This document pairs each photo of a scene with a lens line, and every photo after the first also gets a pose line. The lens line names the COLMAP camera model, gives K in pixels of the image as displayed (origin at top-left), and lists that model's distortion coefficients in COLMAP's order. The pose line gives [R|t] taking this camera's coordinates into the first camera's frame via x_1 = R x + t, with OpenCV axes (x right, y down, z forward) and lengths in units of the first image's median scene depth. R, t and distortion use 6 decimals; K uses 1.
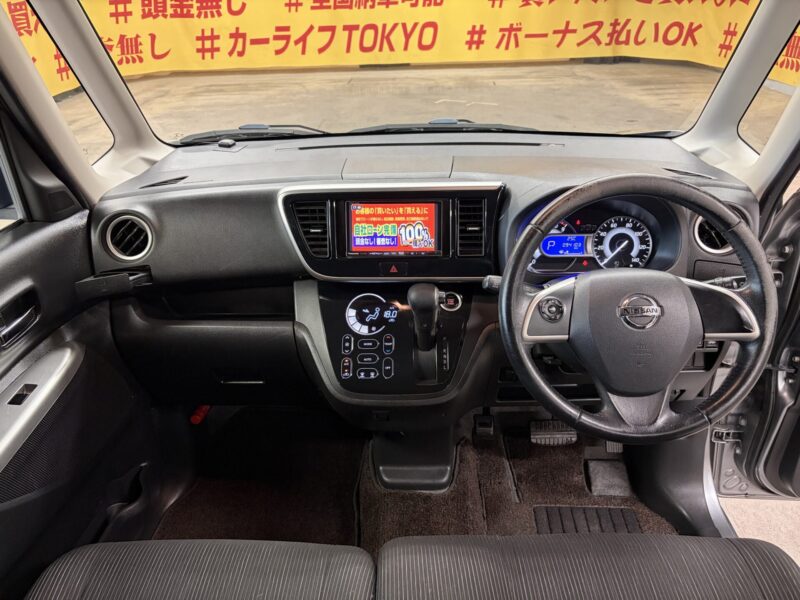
lens RADIAL K [[603.1, 0, 400.0], [0, 603.1, 300.0], [0, 0, 1]] dist [0.008330, 0.001766]
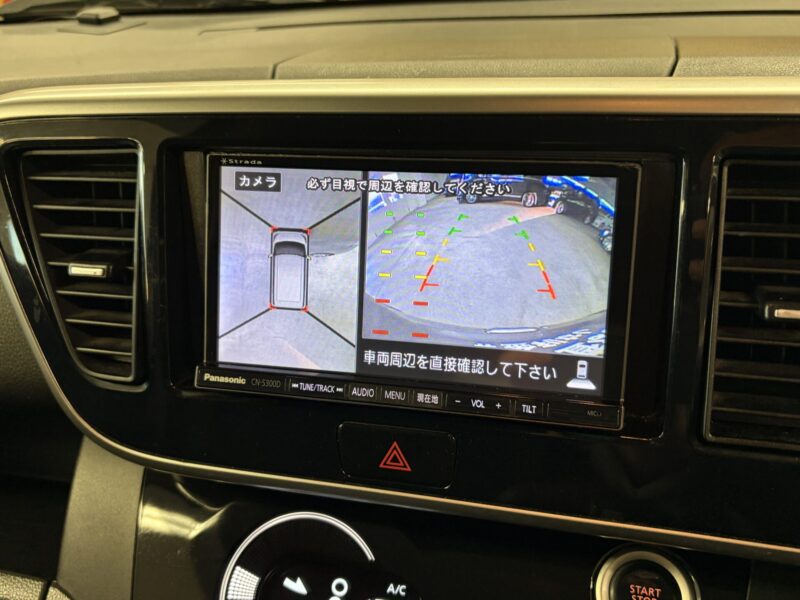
lens RADIAL K [[710.1, 0, 400.0], [0, 710.1, 300.0], [0, 0, 1]] dist [0.004086, -0.000586]
pose [[0.977684, 0.070204, -0.198006, 0.040138], [-0.067135, 0.997497, 0.022177, -0.117326], [0.199068, -0.008389, 0.979950, 0.740445]]
